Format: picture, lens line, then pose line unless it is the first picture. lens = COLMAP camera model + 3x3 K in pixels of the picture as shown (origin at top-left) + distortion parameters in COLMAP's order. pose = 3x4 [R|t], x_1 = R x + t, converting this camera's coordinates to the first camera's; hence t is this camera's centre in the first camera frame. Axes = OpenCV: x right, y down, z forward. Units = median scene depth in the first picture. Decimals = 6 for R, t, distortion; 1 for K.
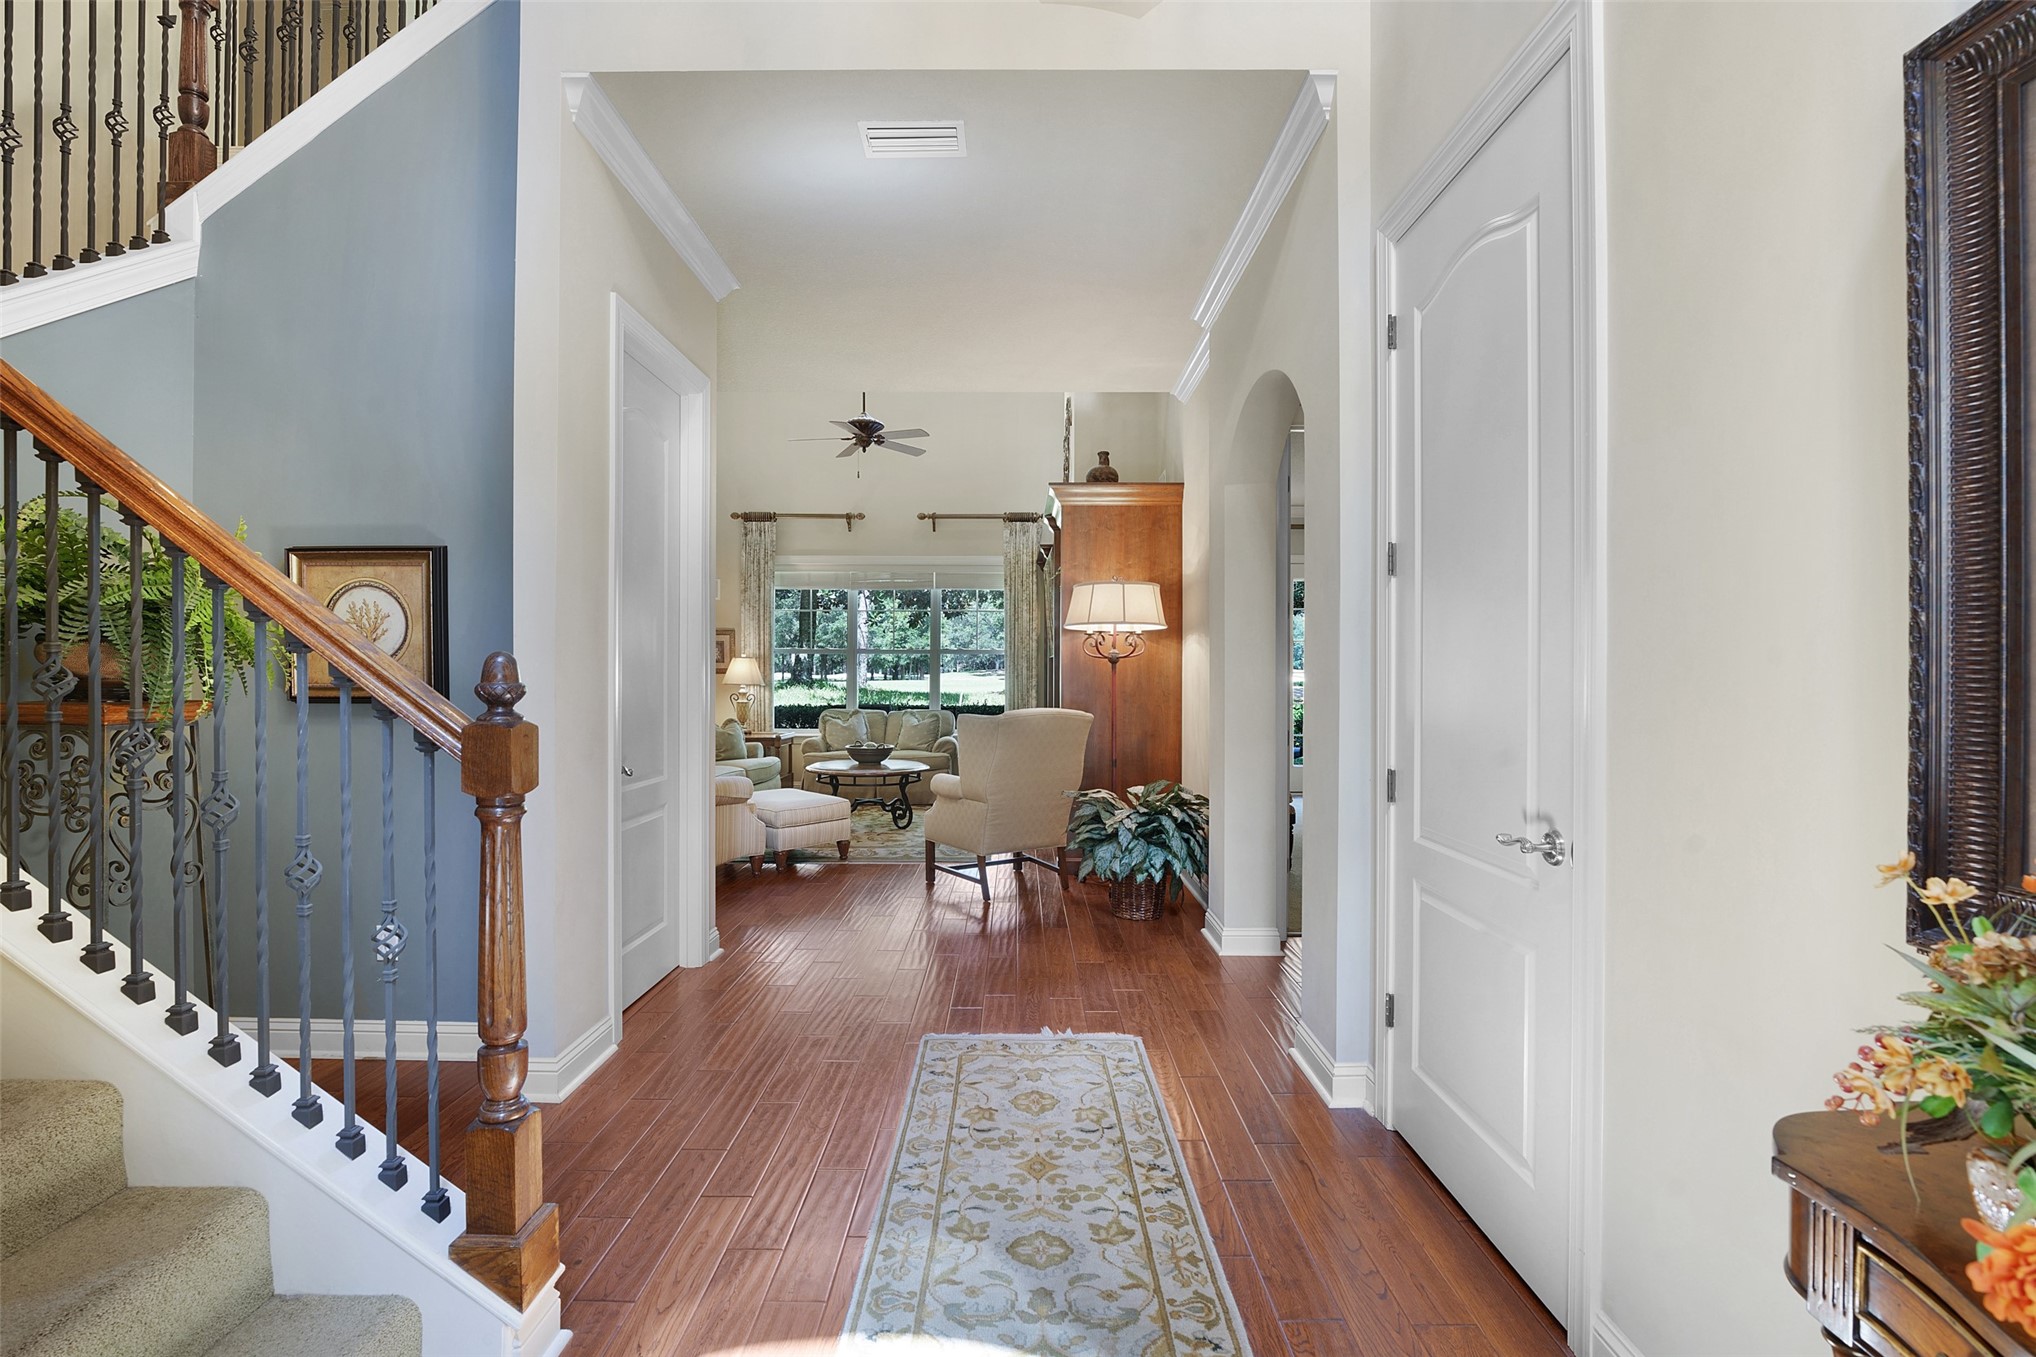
lens RADIAL K [[980.7, 0, 1016.9], [0, 980.7, 680.1], [0, 0, 1]] dist [0.001261, 0.000238]
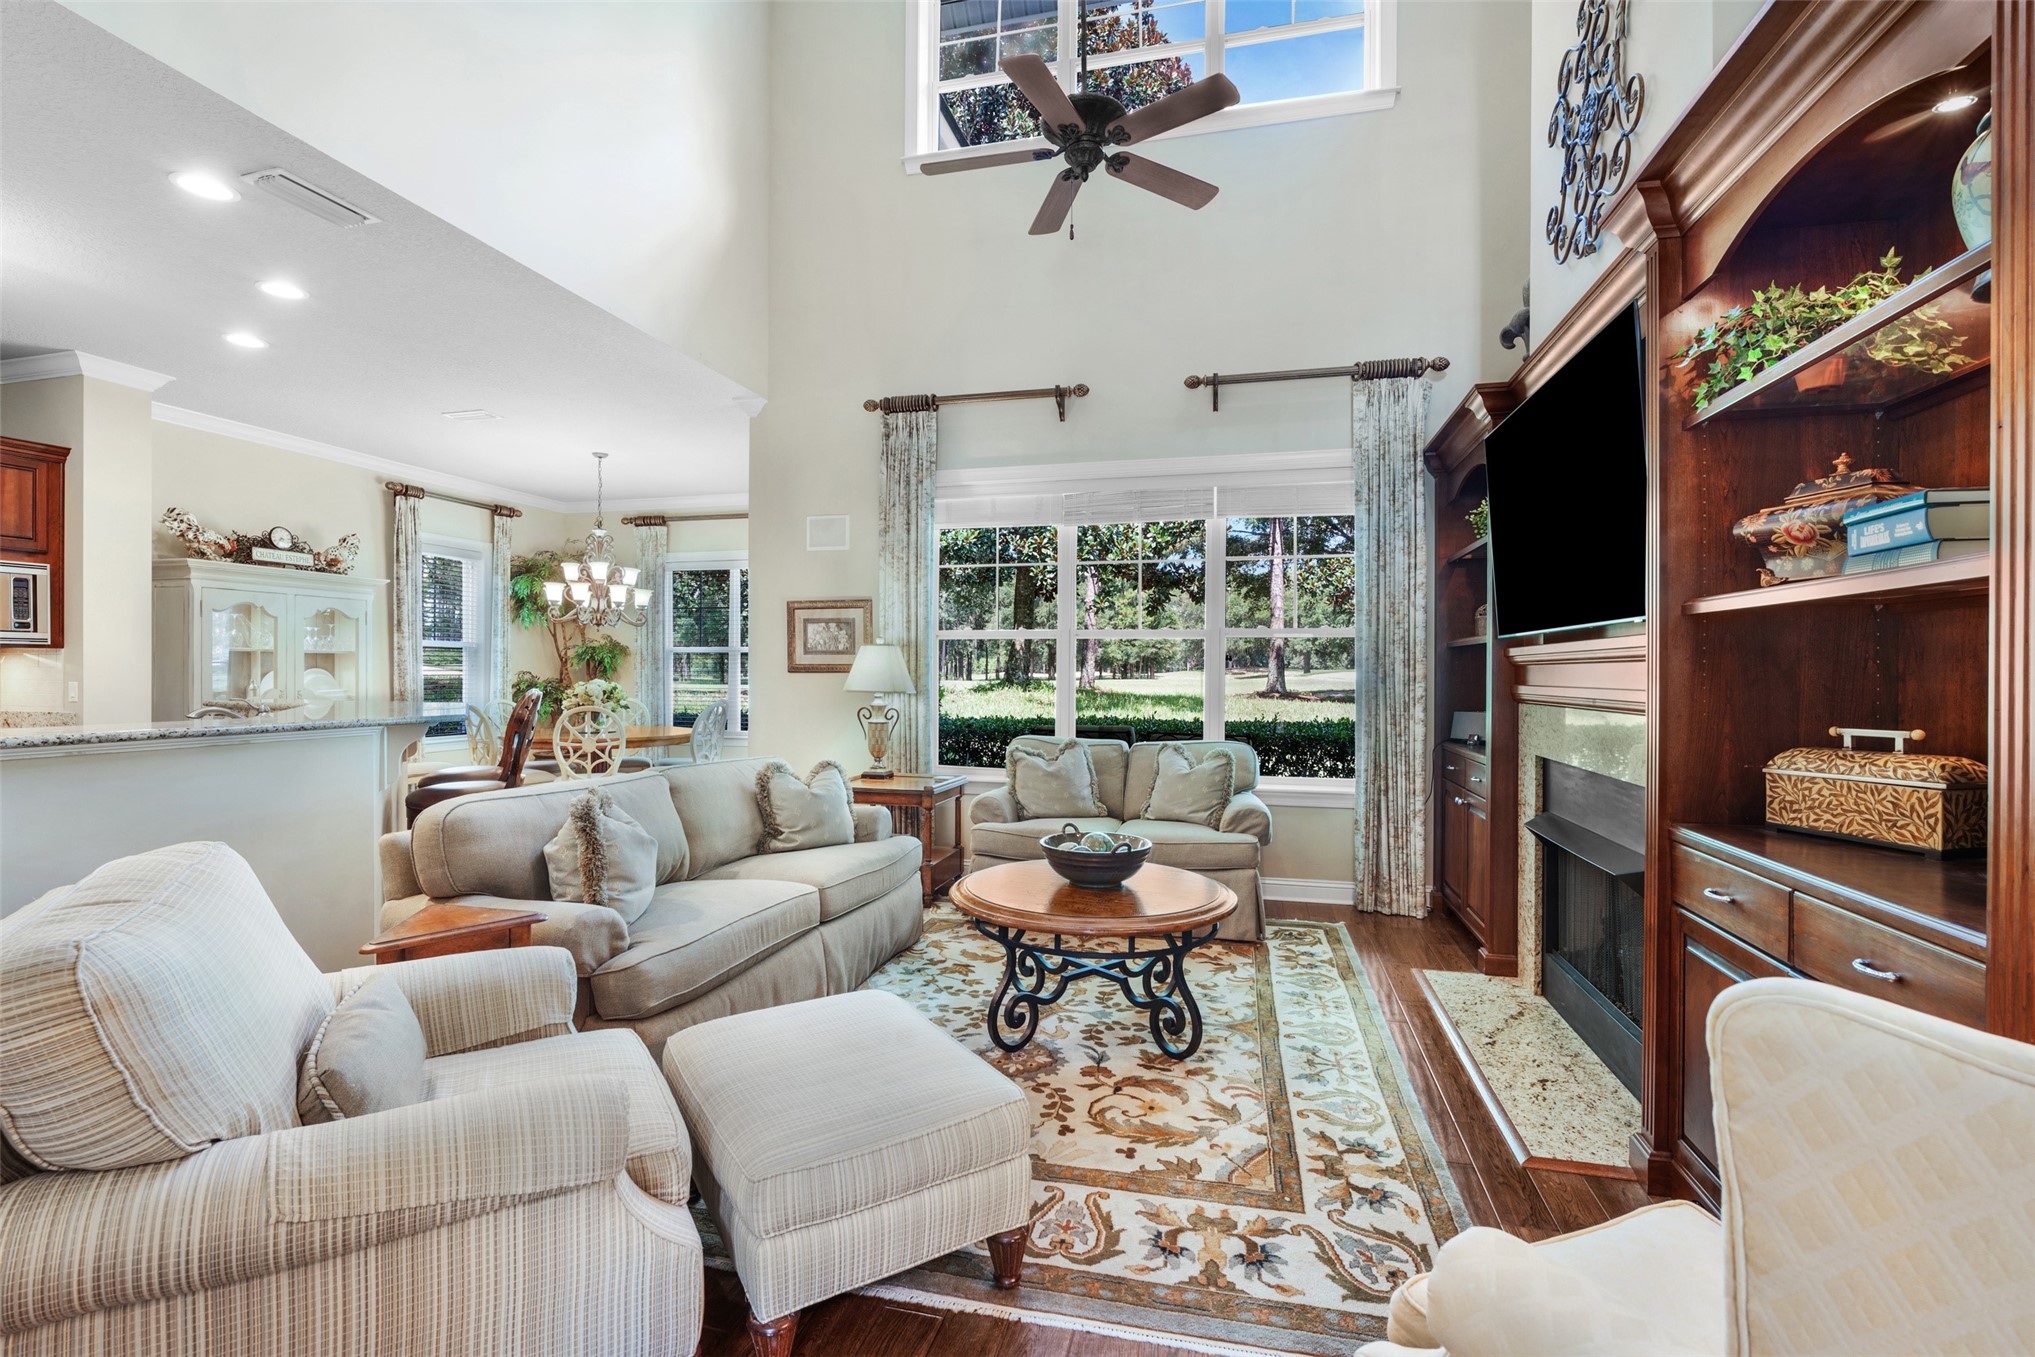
lens RADIAL K [[903.6, 0, 1030.1], [0, 903.6, 681.5], [0, 0, 1]] dist [-0.016731, 0.000417]
pose [[0.975032, 0.002979, -0.222043, -0.074228], [-0.002064, 0.999988, 0.004353, -0.004122], [0.222053, -0.003786, 0.975027, 0.499761]]
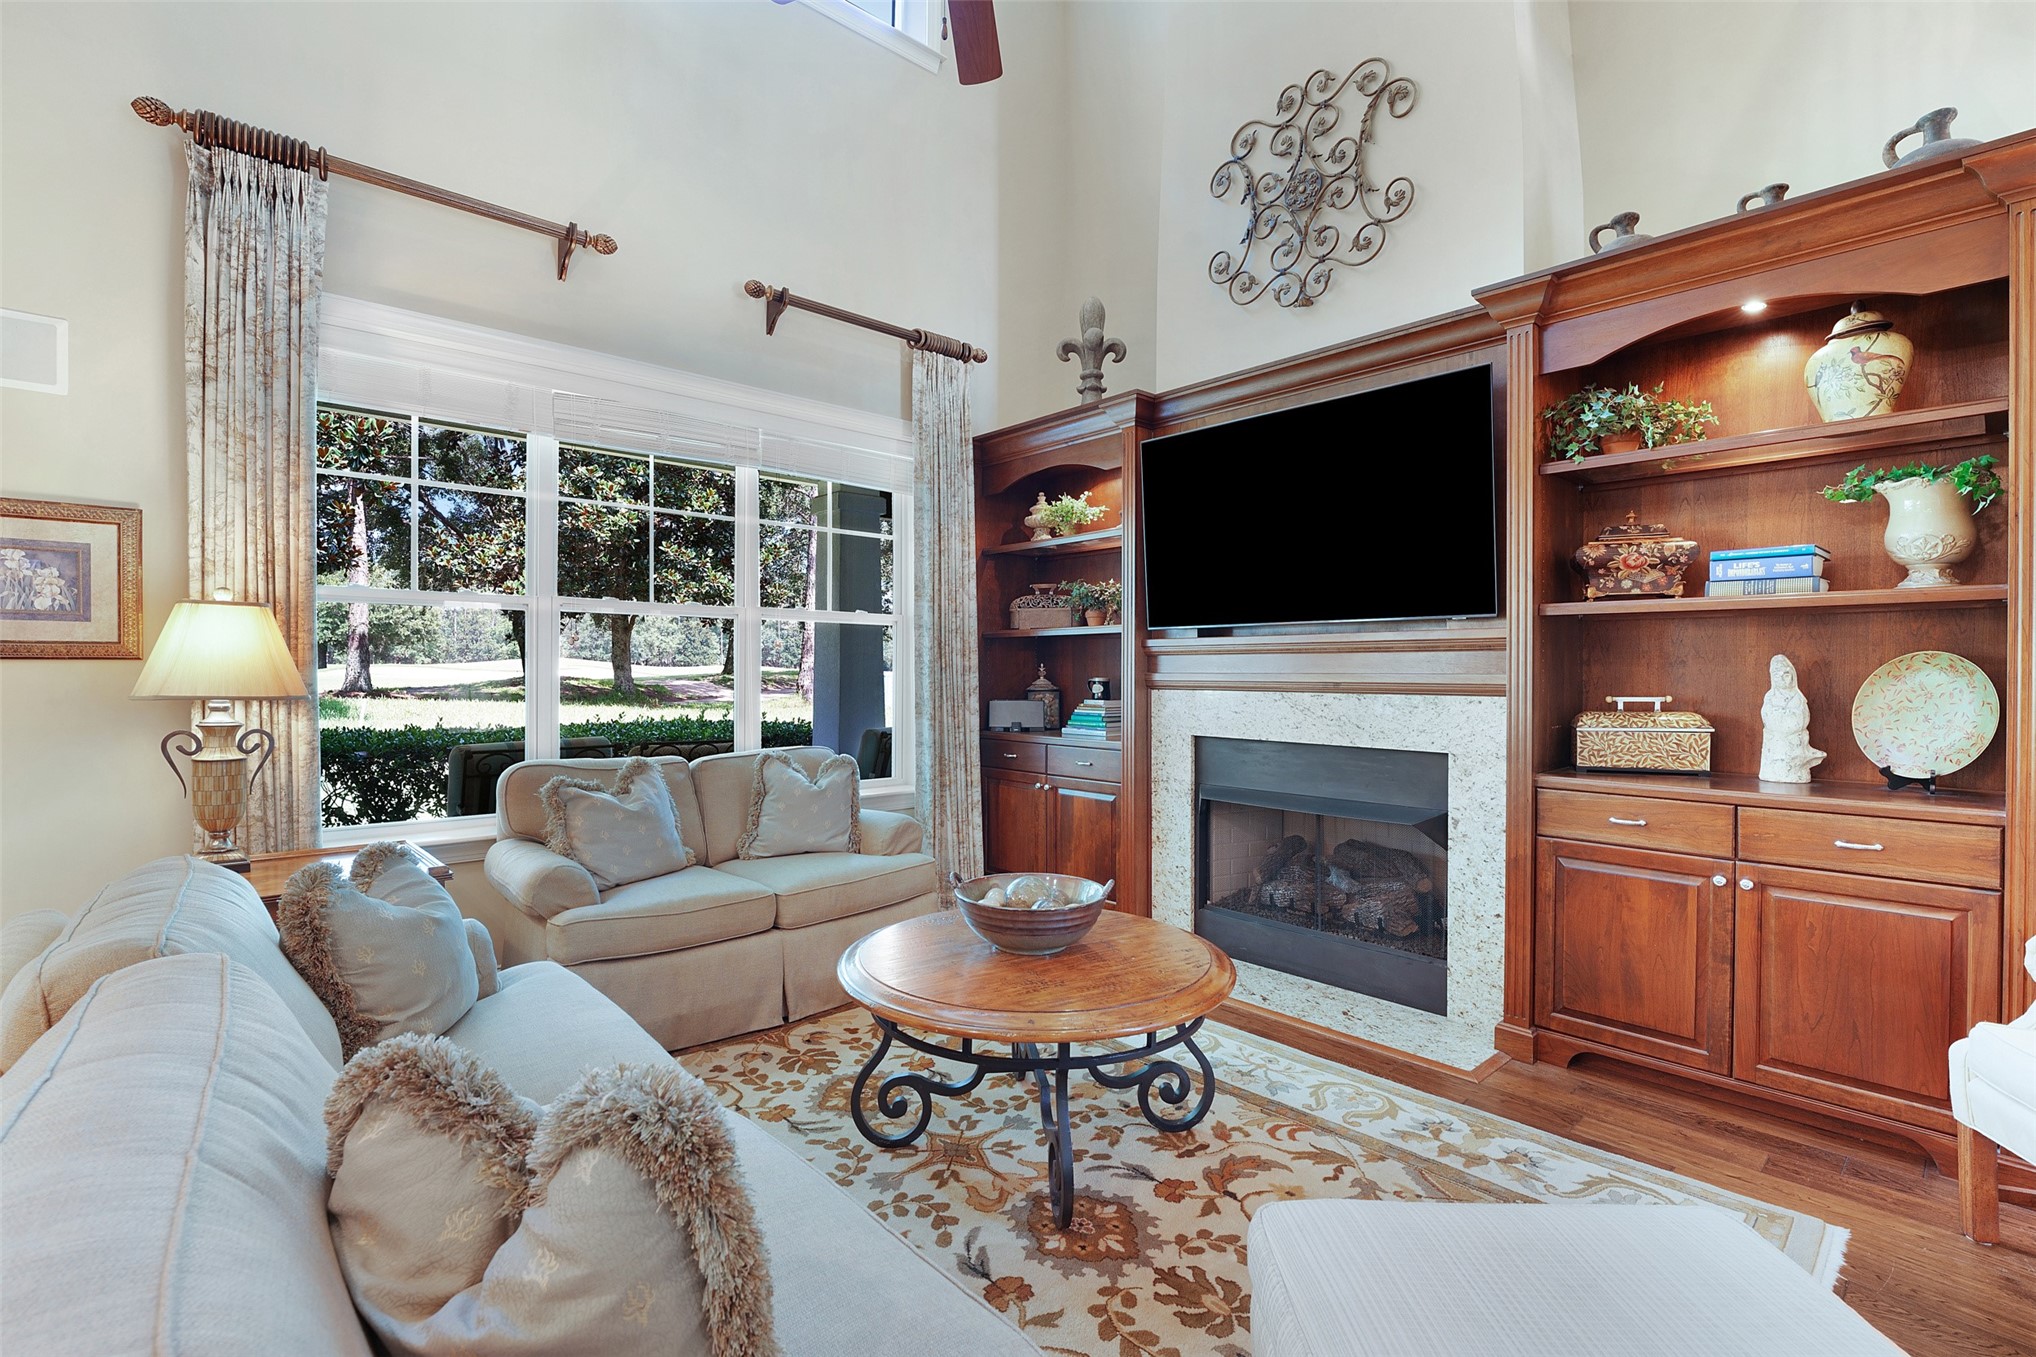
lens RADIAL K [[904.0, 0, 1004.3], [0, 904.0, 677.1], [0, 0, 1]] dist [-0.016731, 0.000417]
pose [[0.734645, -0.007324, 0.678412, -0.284913], [0.003494, 0.999969, 0.007011, -0.002666], [-0.678442, -0.002780, 0.734648, 0.649243]]
